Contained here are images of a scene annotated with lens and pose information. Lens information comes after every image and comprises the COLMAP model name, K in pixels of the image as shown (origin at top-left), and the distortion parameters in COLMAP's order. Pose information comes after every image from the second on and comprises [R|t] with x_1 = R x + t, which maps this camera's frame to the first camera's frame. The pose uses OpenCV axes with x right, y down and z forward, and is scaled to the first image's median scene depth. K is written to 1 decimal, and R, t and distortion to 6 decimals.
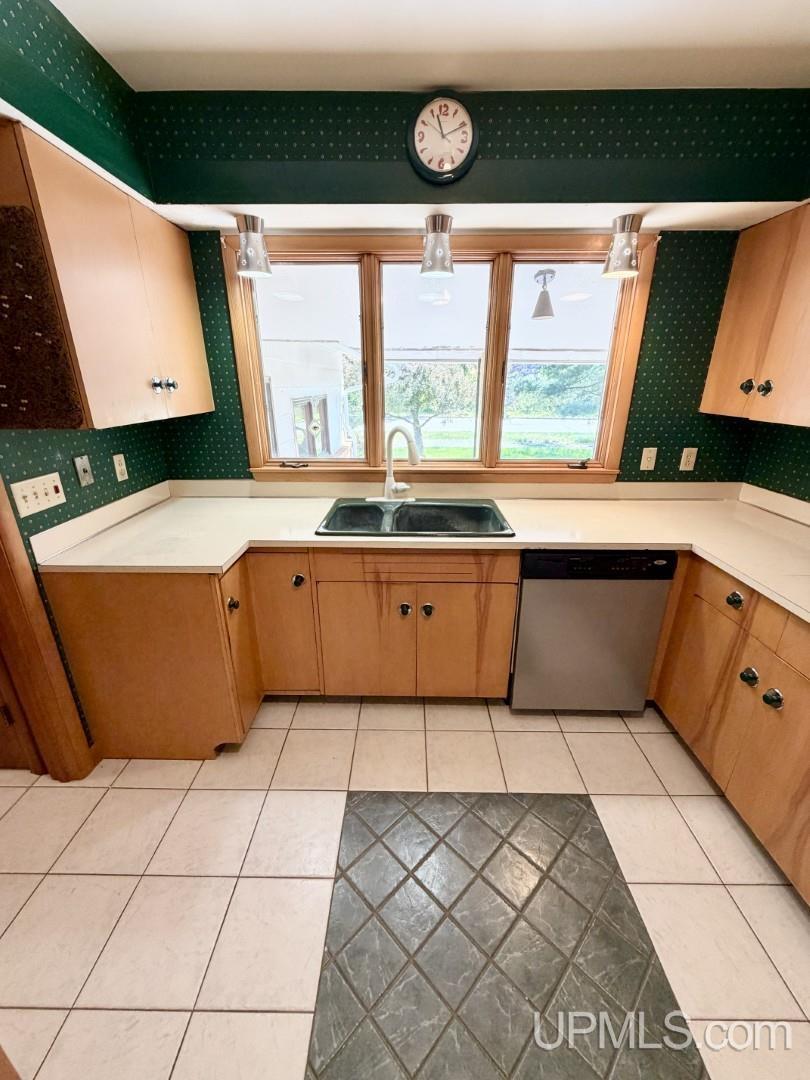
lens RADIAL K [[431.7, 0, 406.4], [0, 431.7, 539.8], [0, 0, 1]] dist [0.003237, -0.000732]
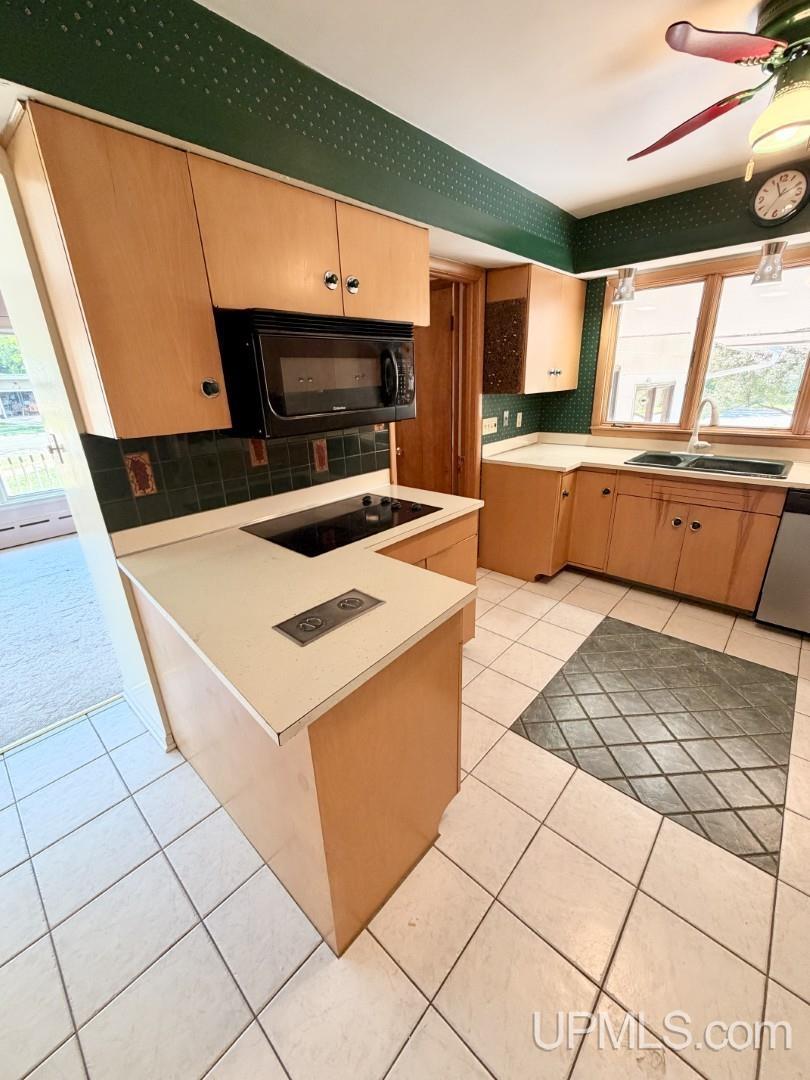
lens RADIAL K [[431.7, 0, 406.1], [0, 431.7, 538.9], [0, 0, 1]] dist [0.003237, -0.000732]
pose [[0.747114, 0.207044, -0.631627, 0.253734], [-0.198932, 0.976343, 0.084736, 0.283338], [0.634229, 0.062344, 0.770628, -0.724862]]
